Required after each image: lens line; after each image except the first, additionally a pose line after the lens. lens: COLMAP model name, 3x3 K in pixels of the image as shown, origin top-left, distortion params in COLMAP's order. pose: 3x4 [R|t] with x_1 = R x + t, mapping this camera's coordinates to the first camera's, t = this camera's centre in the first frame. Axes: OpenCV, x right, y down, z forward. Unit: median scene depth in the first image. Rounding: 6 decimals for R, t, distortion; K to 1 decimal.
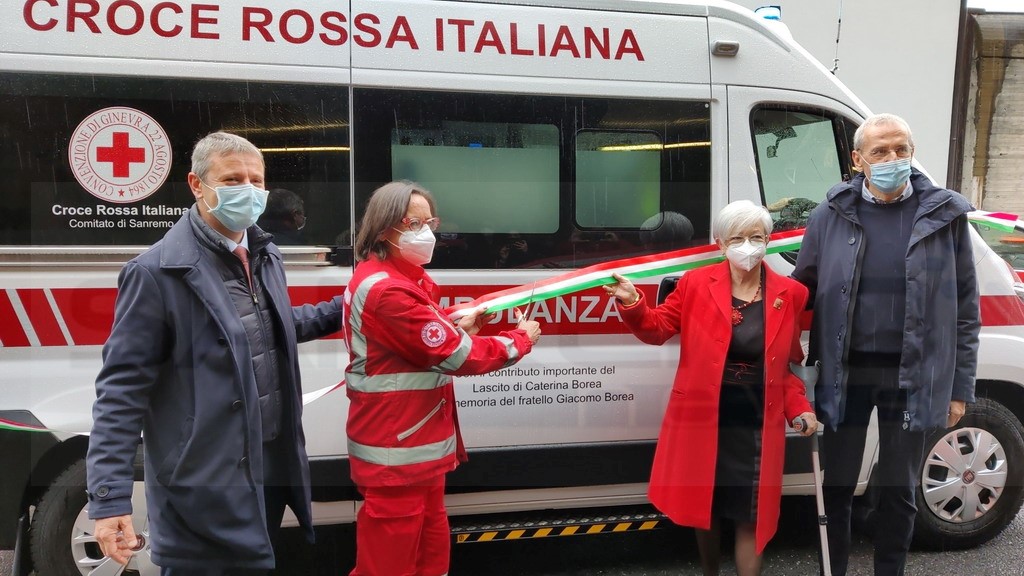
lens RADIAL K [[779.8, 0, 512.0], [0, 779.8, 288.0], [0, 0, 1]] dist [0.058461, -0.087151]
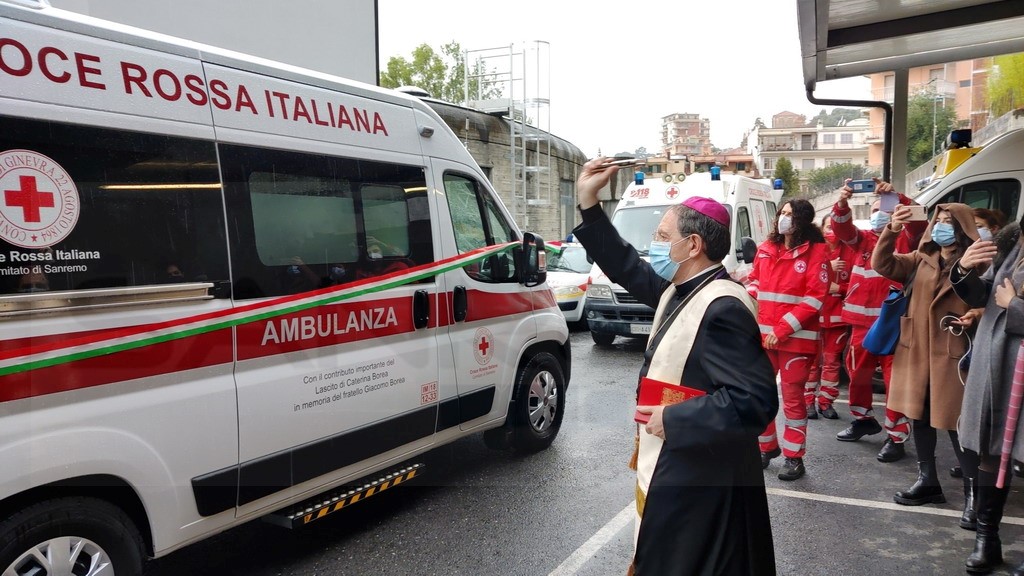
lens RADIAL K [[779.8, 0, 512.0], [0, 779.8, 288.0], [0, 0, 1]] dist [0.058461, -0.087151]
pose [[0.670580, -0.068125, 0.738702, -0.756827], [0.105974, 0.994359, -0.004499, 0.006288], [-0.734229, 0.081300, 0.674017, -0.073187]]
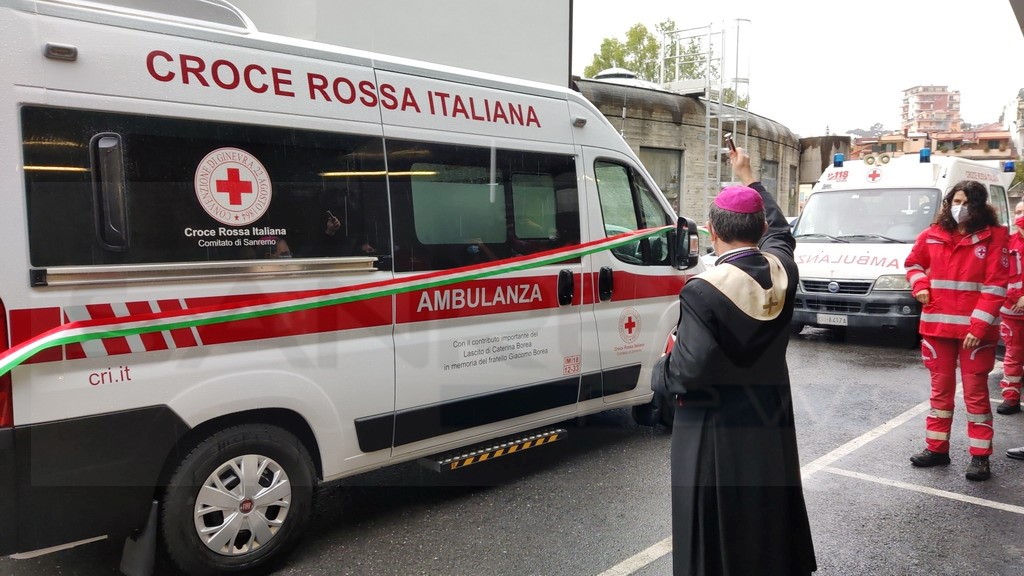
lens RADIAL K [[779.8, 0, 512.0], [0, 779.8, 288.0], [0, 0, 1]] dist [0.058461, -0.087151]
pose [[0.843482, -0.055876, 0.534243, -0.731873], [0.068882, 0.997615, -0.004413, 0.022145], [-0.532722, 0.040522, 0.845319, -0.240722]]
